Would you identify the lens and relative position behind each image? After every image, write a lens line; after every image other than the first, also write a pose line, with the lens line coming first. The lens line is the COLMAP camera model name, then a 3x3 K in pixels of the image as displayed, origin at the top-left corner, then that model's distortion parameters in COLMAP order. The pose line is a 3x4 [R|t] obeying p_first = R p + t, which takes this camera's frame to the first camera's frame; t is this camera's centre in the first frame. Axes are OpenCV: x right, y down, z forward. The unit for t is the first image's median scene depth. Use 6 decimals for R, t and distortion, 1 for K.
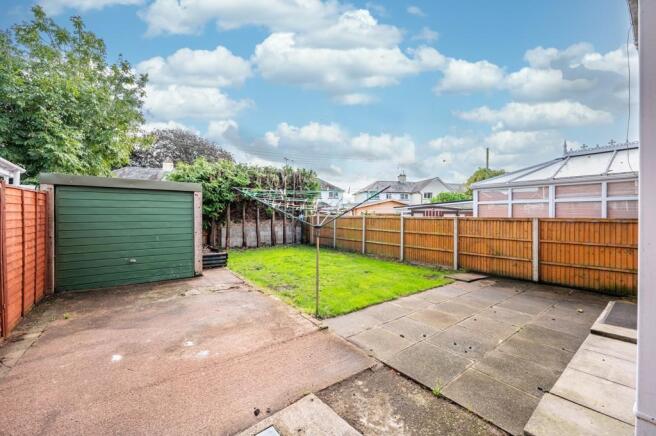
lens RADIAL K [[263.8, 0, 332.6], [0, 263.8, 217.0], [0, 0, 1]] dist [0.000724, -0.000258]
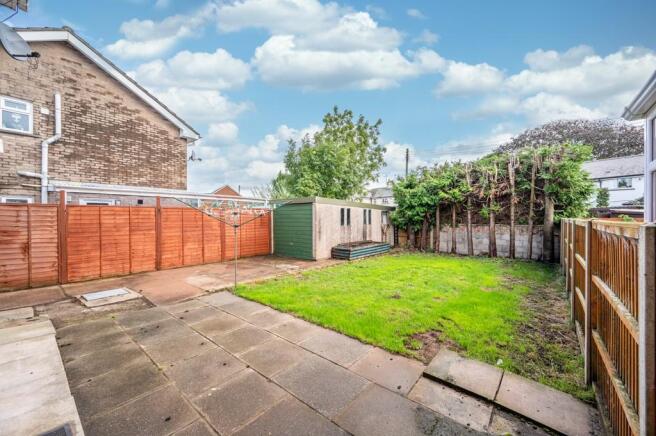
lens RADIAL K [[263.8, 0, 334.5], [0, 263.8, 218.7], [0, 0, 1]] dist [0.000724, -0.000258]
pose [[0.206087, 0.000452, -0.978534, 1.189255], [-0.008889, 0.999959, -0.001411, -0.005192], [0.978493, 0.008989, 0.206083, 1.018891]]
